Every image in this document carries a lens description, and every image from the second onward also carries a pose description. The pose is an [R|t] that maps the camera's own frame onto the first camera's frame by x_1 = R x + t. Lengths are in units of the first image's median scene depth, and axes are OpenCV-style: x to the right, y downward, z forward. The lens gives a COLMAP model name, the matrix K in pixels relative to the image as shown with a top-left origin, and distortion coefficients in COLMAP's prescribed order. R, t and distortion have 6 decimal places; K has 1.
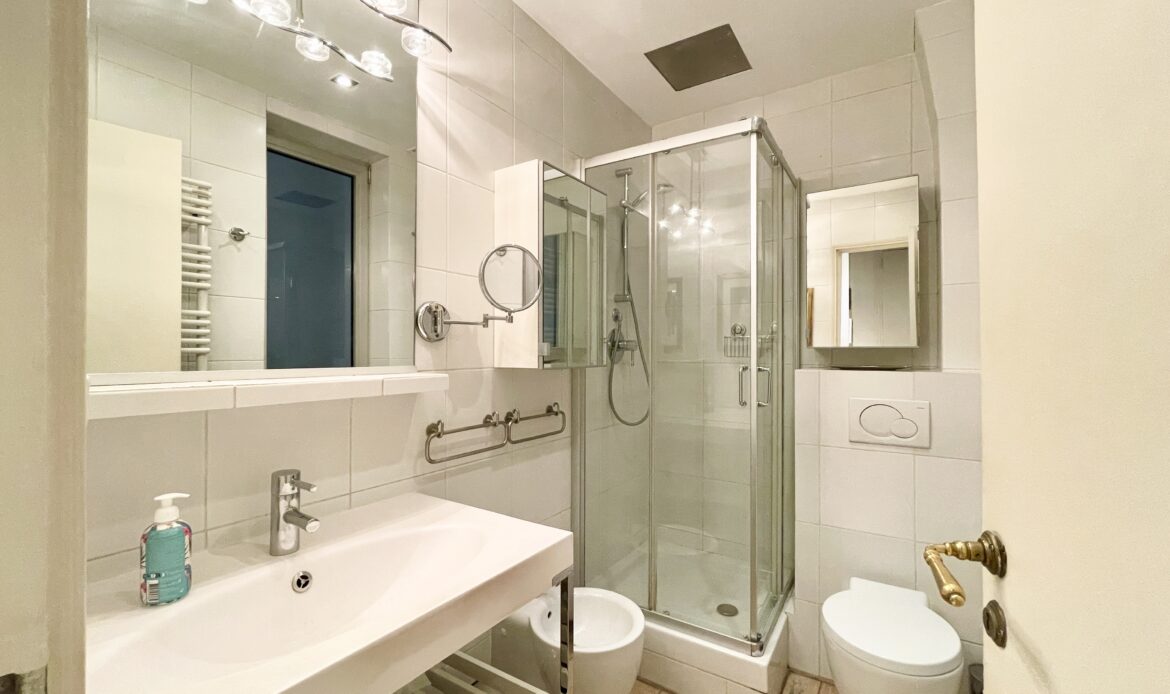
lens RADIAL K [[476.1, 0, 584.4], [0, 476.1, 346.4], [0, 0, 1]] dist [-0.003079, -0.000396]
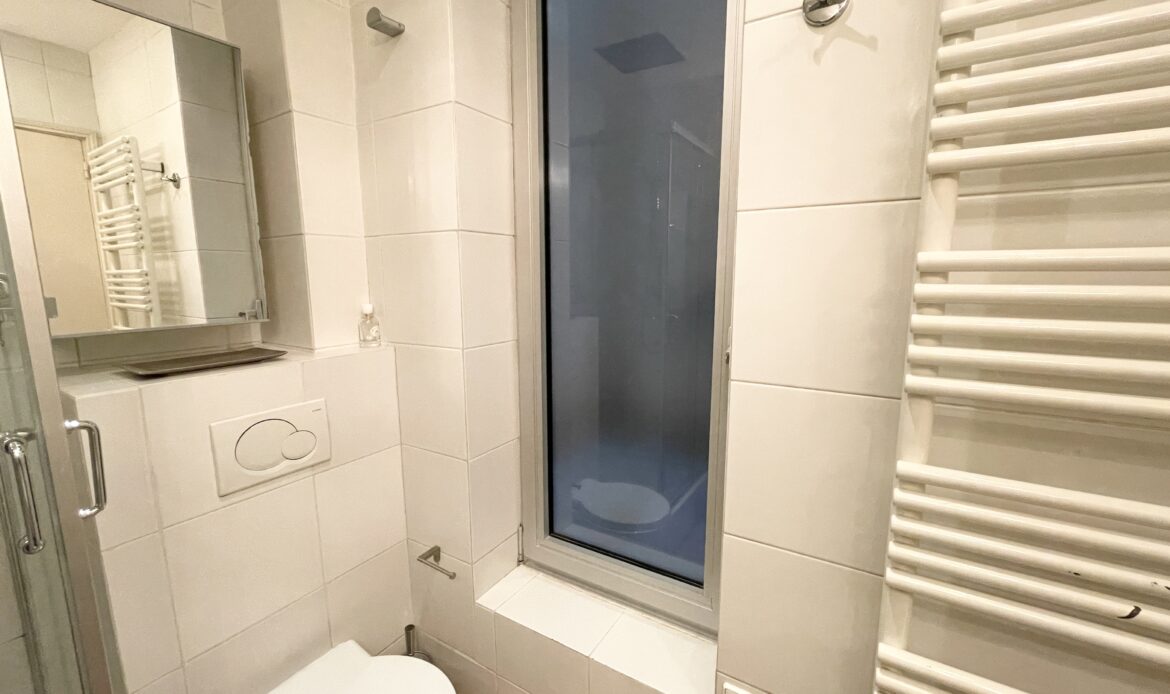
lens RADIAL K [[476.1, 0, 584.4], [0, 476.1, 346.4], [0, 0, 1]] dist [-0.003079, -0.000396]
pose [[-0.025902, -0.154124, 0.987712, 0.011663], [-0.011722, 0.988022, 0.153865, -0.066690], [-0.999596, -0.007592, -0.027398, 0.541018]]
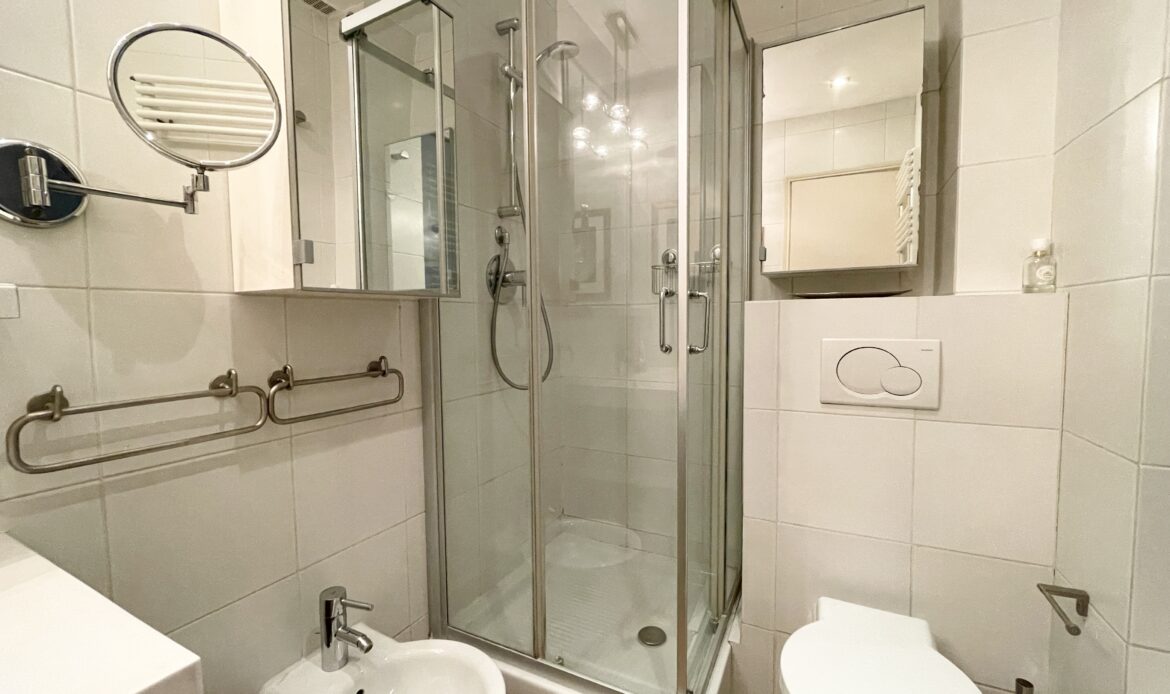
lens RADIAL K [[476.1, 0, 584.4], [0, 476.1, 346.4], [0, 0, 1]] dist [-0.003079, -0.000396]
pose [[0.995117, -0.019212, 0.096809, 0.145265], [0.012627, 0.997593, 0.068184, 0.064023], [-0.097886, -0.066629, 0.992965, 0.337861]]
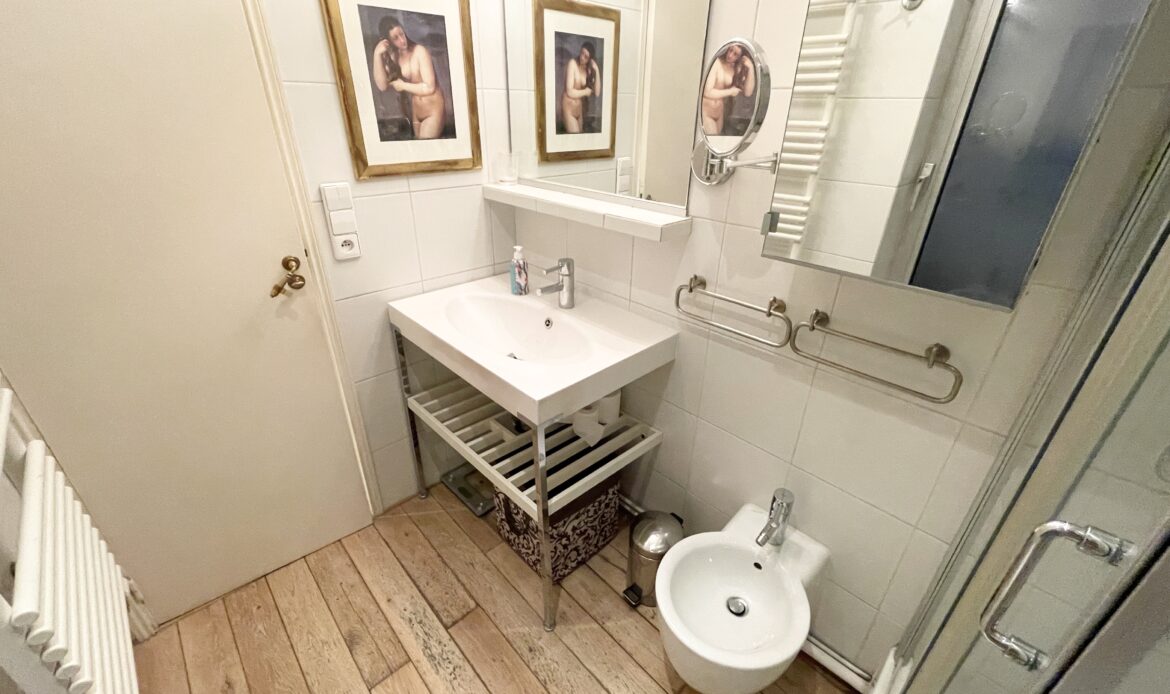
lens RADIAL K [[476.1, 0, 584.4], [0, 476.1, 346.4], [0, 0, 1]] dist [-0.003079, -0.000396]
pose [[-0.216740, 0.437139, -0.872888, 0.448468], [-0.003564, 0.893782, 0.448488, -0.098926], [0.976223, 0.100316, -0.192160, 0.726660]]
